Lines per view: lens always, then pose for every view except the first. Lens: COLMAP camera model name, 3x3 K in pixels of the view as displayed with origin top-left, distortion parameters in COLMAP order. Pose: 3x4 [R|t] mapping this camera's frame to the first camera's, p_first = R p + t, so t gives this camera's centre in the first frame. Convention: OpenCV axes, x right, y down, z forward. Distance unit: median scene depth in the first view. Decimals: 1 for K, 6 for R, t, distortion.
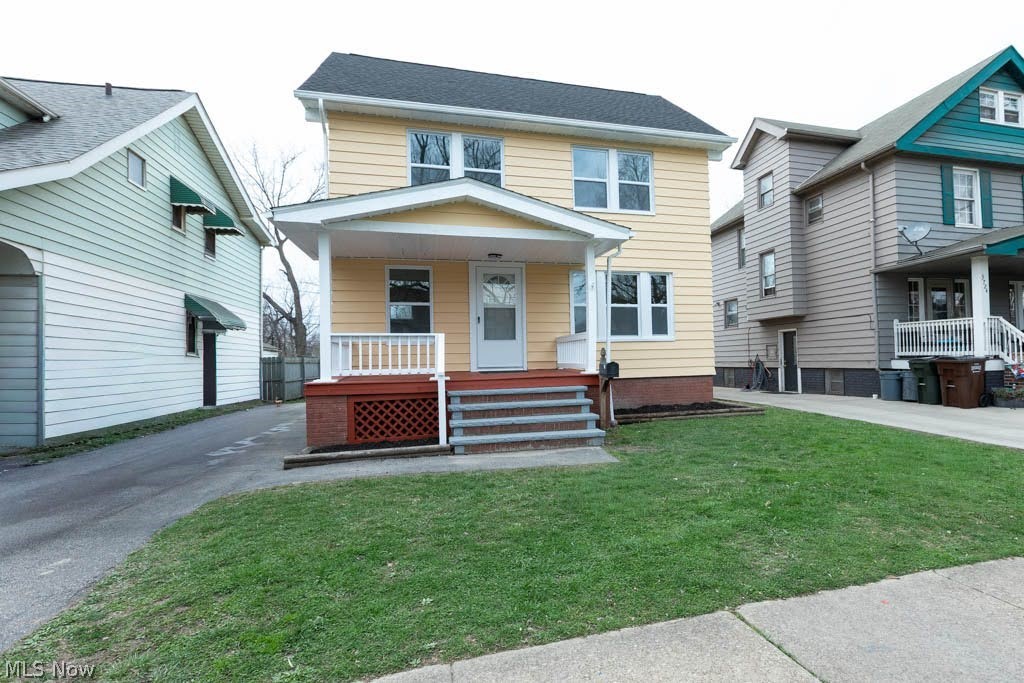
lens RADIAL K [[457.9, 0, 544.0], [0, 457.9, 348.7], [0, 0, 1]] dist [0.000311, 0.000702]
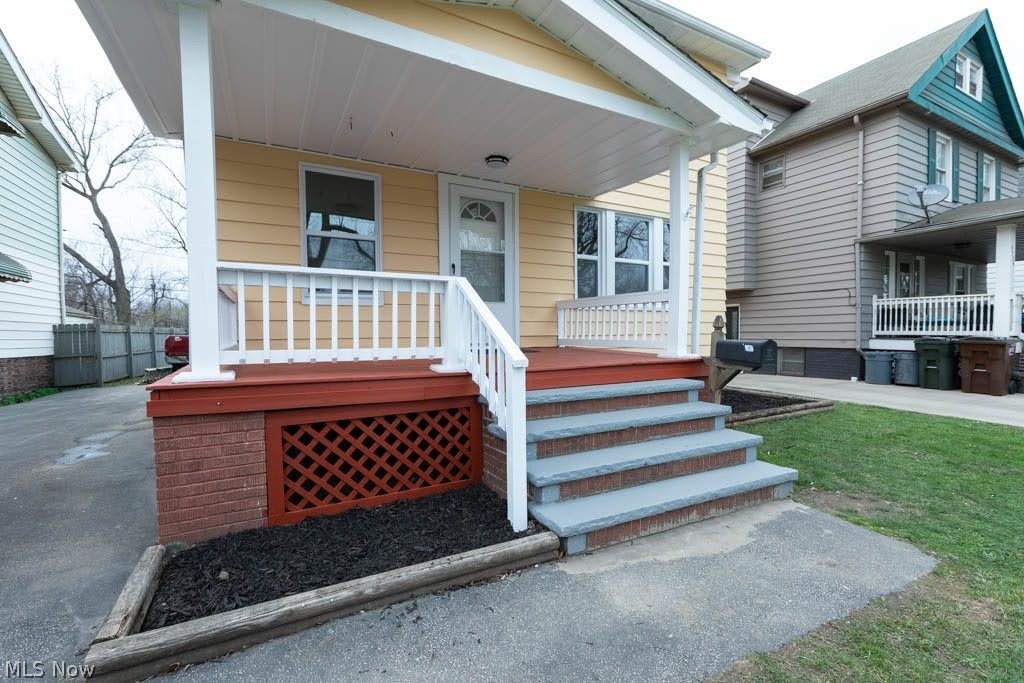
lens RADIAL K [[457.9, 0, 510.3], [0, 457.9, 345.9], [0, 0, 1]] dist [0.000311, 0.000702]
pose [[0.977454, 0.009503, 0.210934, -0.164957], [-0.020059, 0.998648, 0.047958, 0.009602], [-0.210193, -0.051108, 0.976323, 0.301225]]
